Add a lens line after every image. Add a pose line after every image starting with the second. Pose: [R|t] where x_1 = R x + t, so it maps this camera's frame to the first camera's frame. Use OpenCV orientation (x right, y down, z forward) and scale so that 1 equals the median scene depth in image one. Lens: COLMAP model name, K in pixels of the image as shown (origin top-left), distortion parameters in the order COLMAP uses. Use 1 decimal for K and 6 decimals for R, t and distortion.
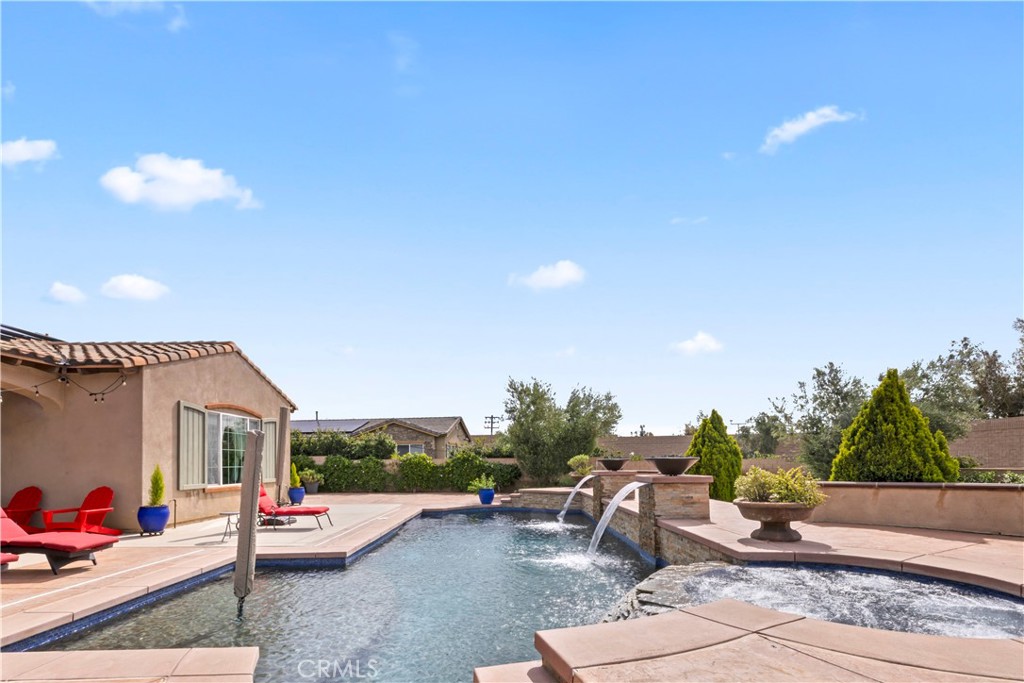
lens RADIAL K [[454.6, 0, 510.6], [0, 454.6, 459.2], [0, 0, 1]] dist [0.001527, 0.000098]
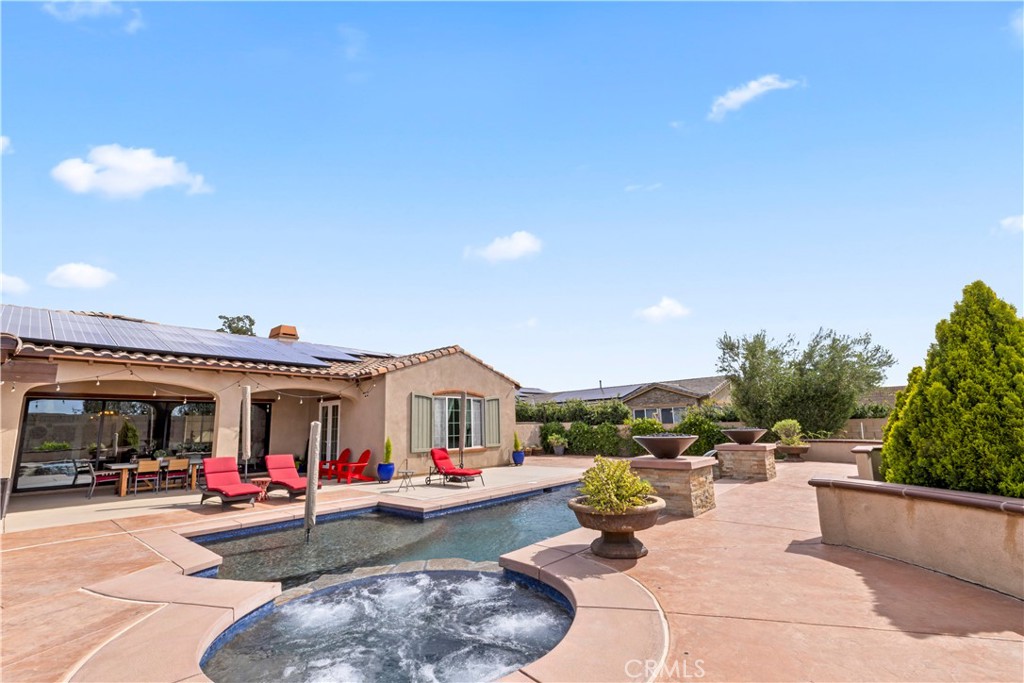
lens RADIAL K [[434.3, 0, 511.5], [0, 434.3, 369.5], [0, 0, 1]] dist [-0.001123, -0.000106]
pose [[0.747394, -0.095493, -0.657483, 0.398002], [0.020921, 0.992509, -0.120370, -0.019831], [0.664052, 0.076209, 0.743792, 0.129170]]
